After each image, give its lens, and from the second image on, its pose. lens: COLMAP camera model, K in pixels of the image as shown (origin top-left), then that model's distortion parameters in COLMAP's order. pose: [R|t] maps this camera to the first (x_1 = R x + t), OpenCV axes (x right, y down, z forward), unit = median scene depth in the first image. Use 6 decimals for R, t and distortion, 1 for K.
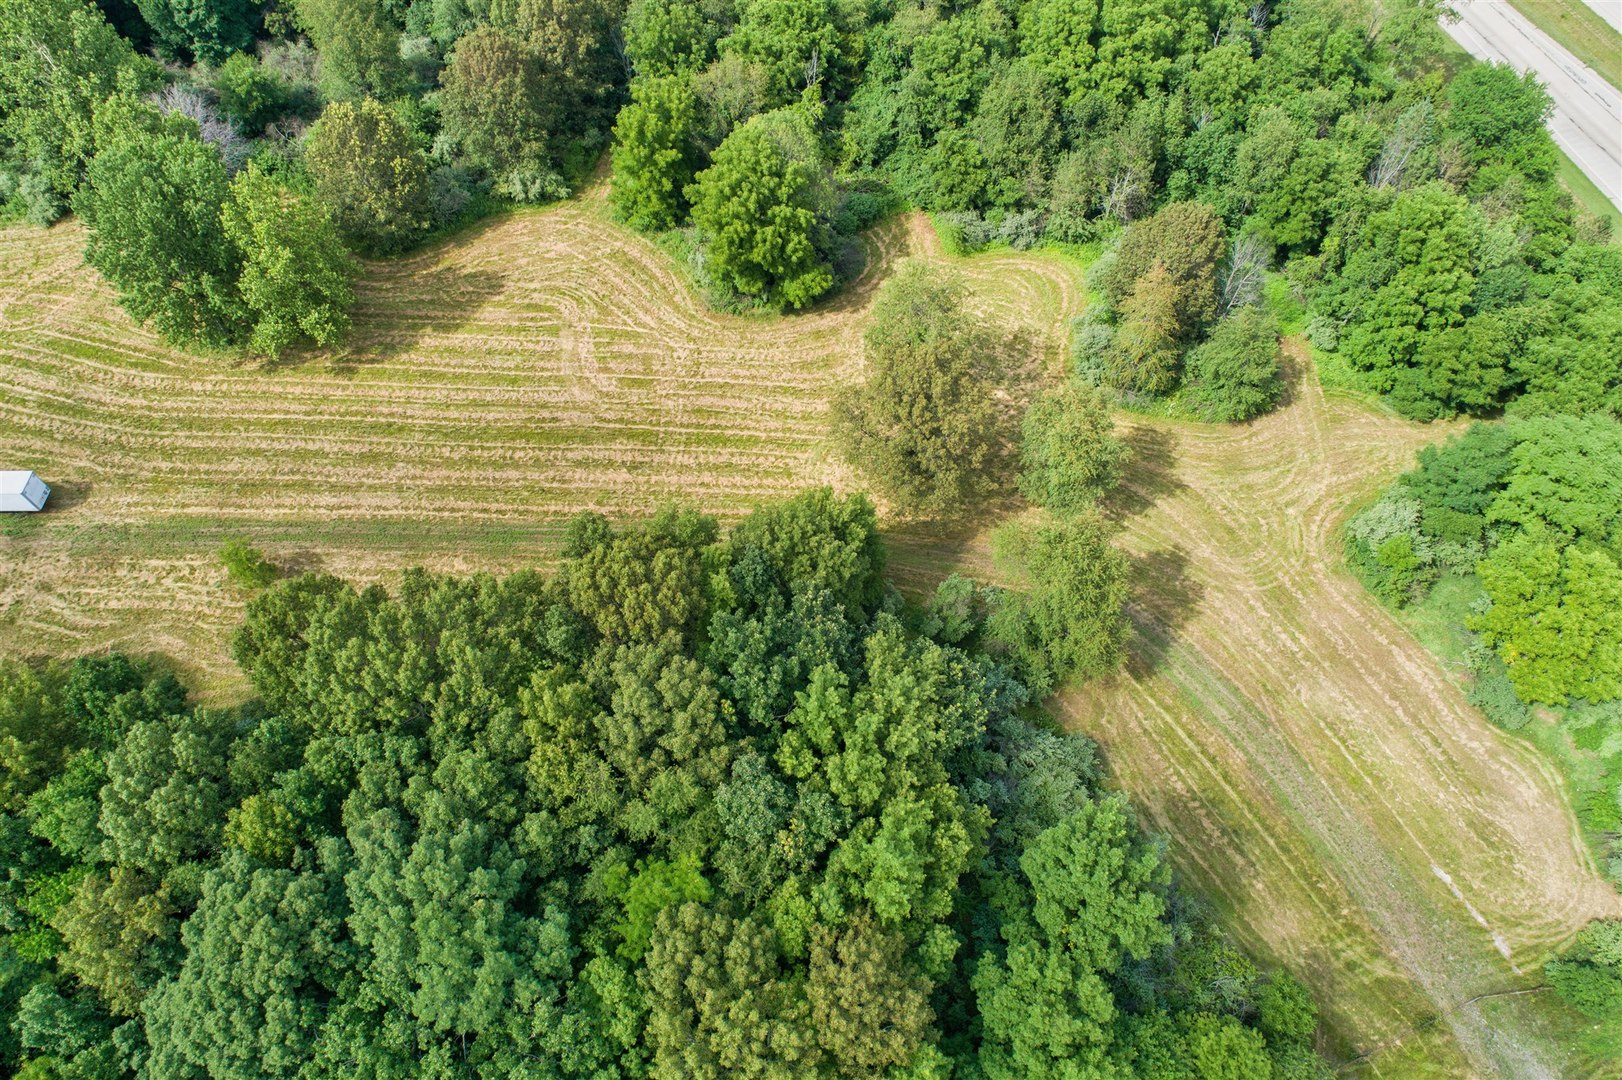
lens RADIAL K [[1079.1, 0, 806.1], [0, 1079.1, 541.3], [0, 0, 1]] dist [-0.008740, 0.002879]
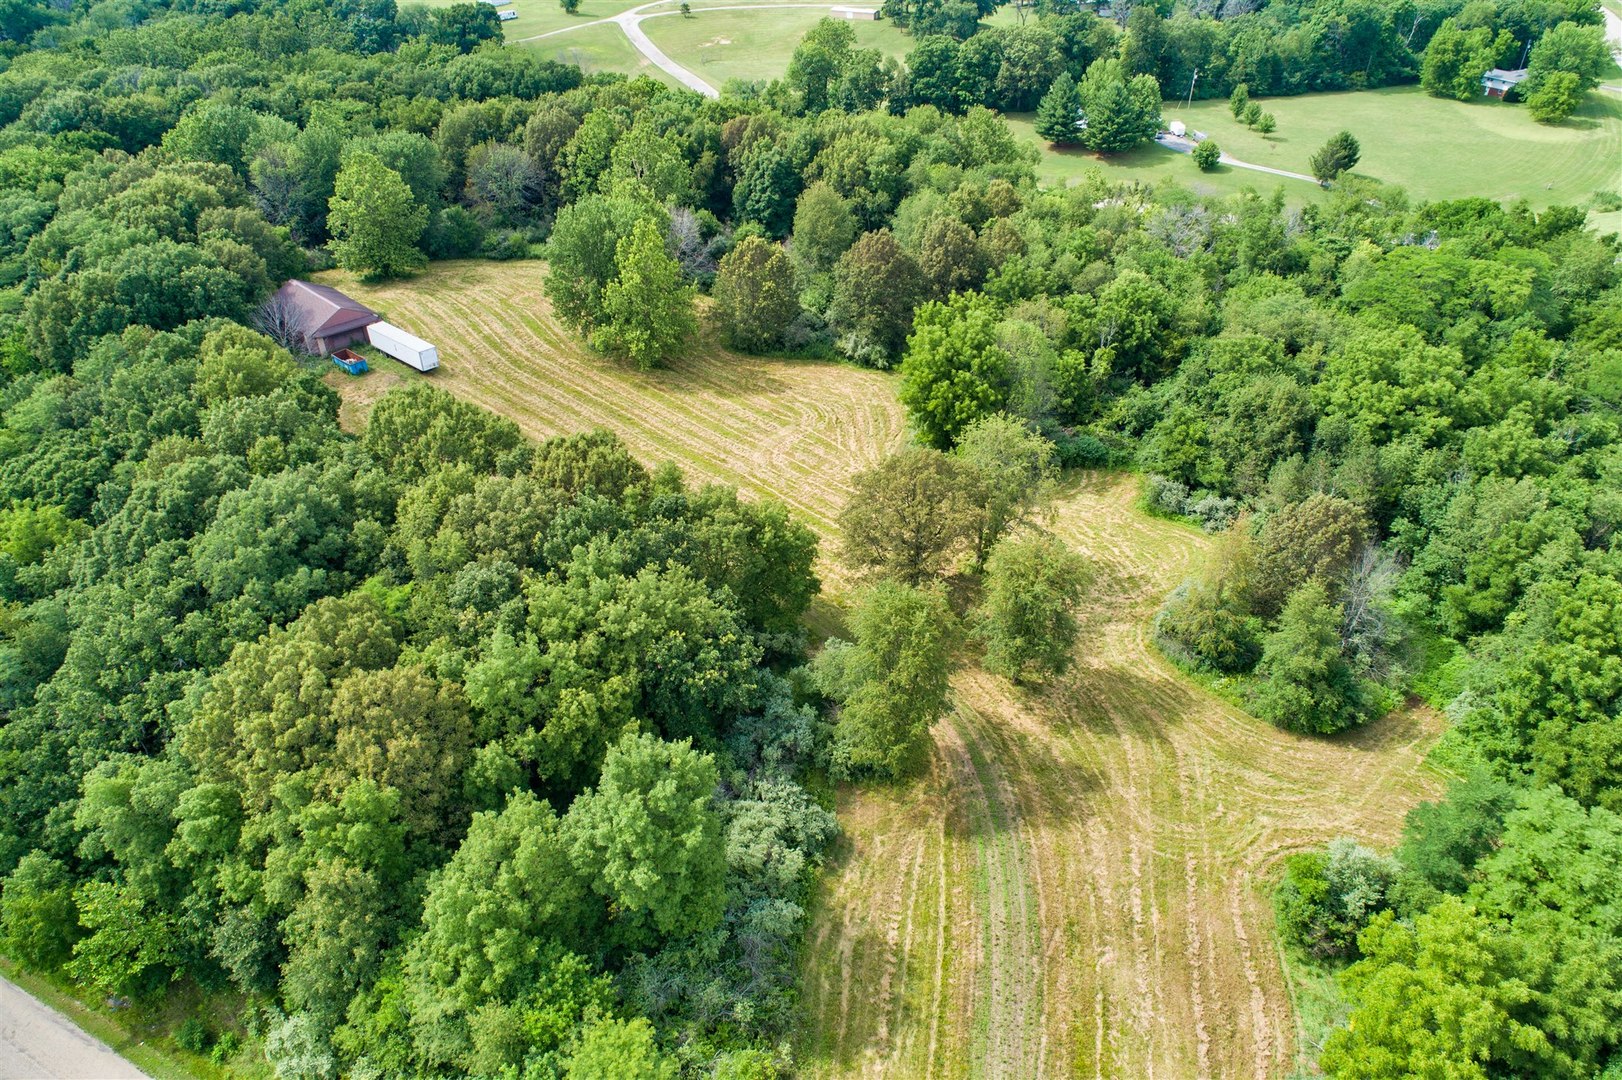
lens RADIAL K [[1079.9, 0, 806.4], [0, 1079.9, 539.3], [0, 0, 1]] dist [-0.011210, 0.007840]
pose [[0.740389, 0.371931, -0.559904, 0.594571], [-0.563380, 0.797710, -0.215085, 0.180173], [0.366644, 0.474685, 0.800154, 0.125835]]
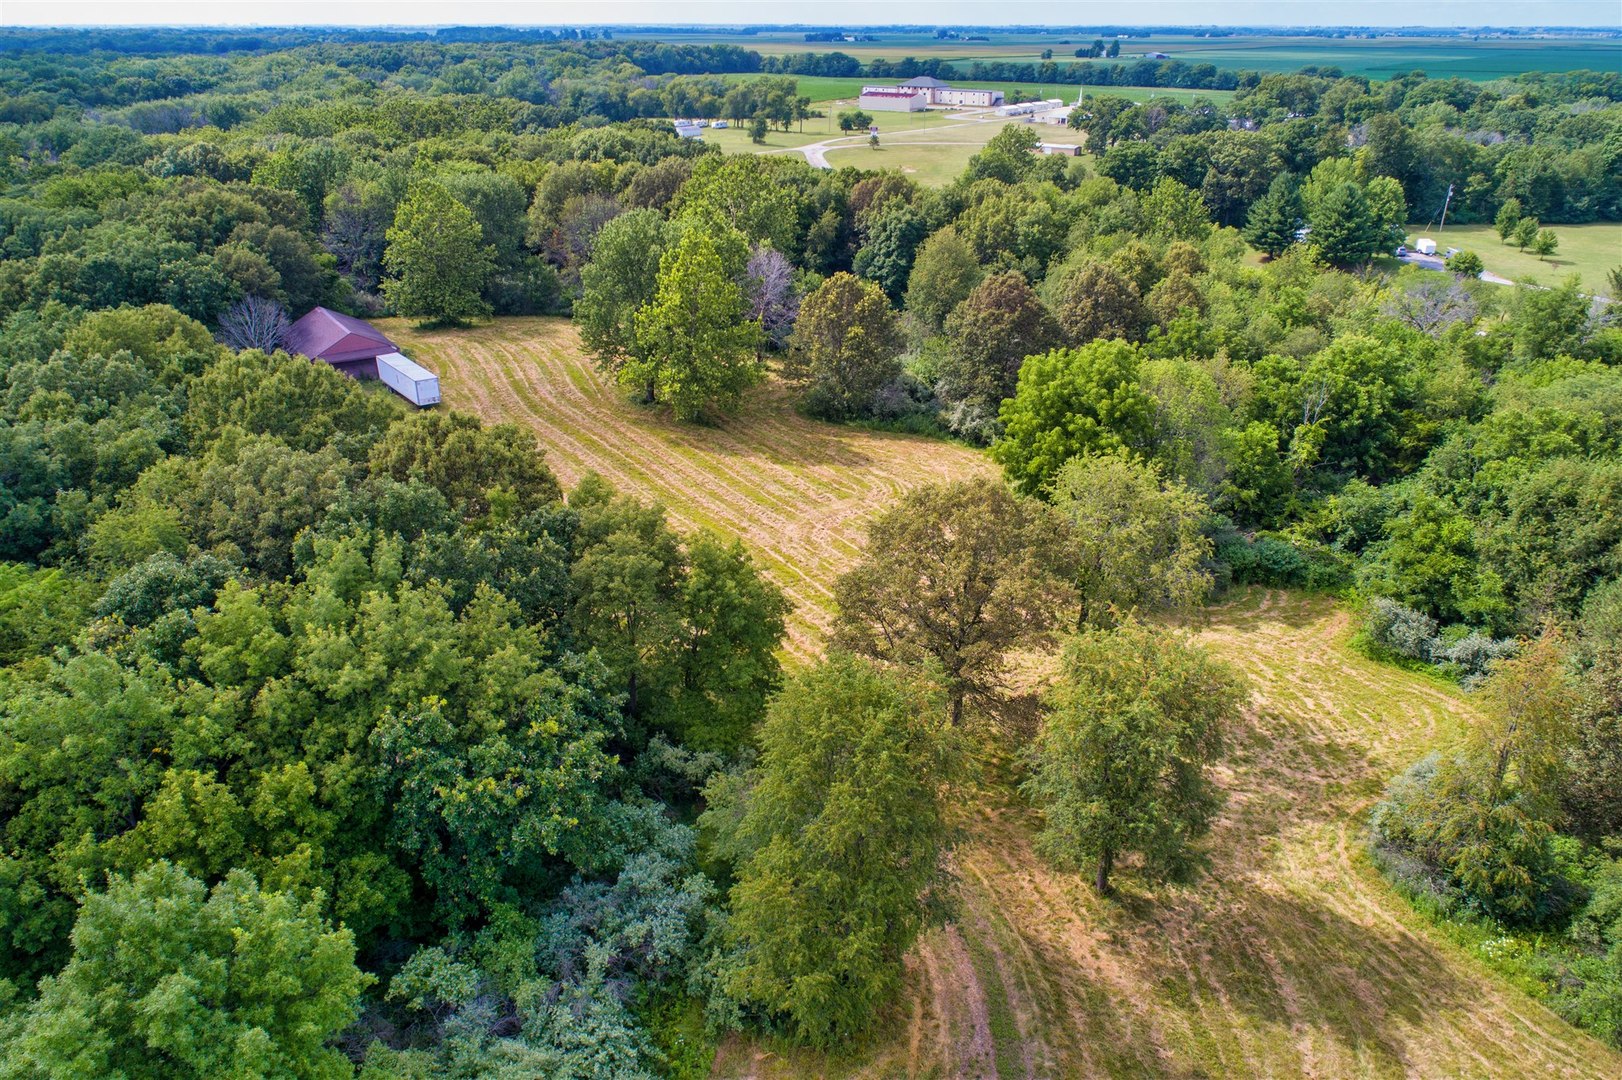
lens RADIAL K [[1115.4, 0, 806.4], [0, 1115.4, 539.4], [0, 0, 1]] dist [-0.006004, 0.002781]
pose [[0.597508, 0.333131, -0.729389, 0.499666], [-0.675948, 0.698589, -0.234666, 0.076345], [0.431369, 0.633243, 0.642592, 0.496698]]
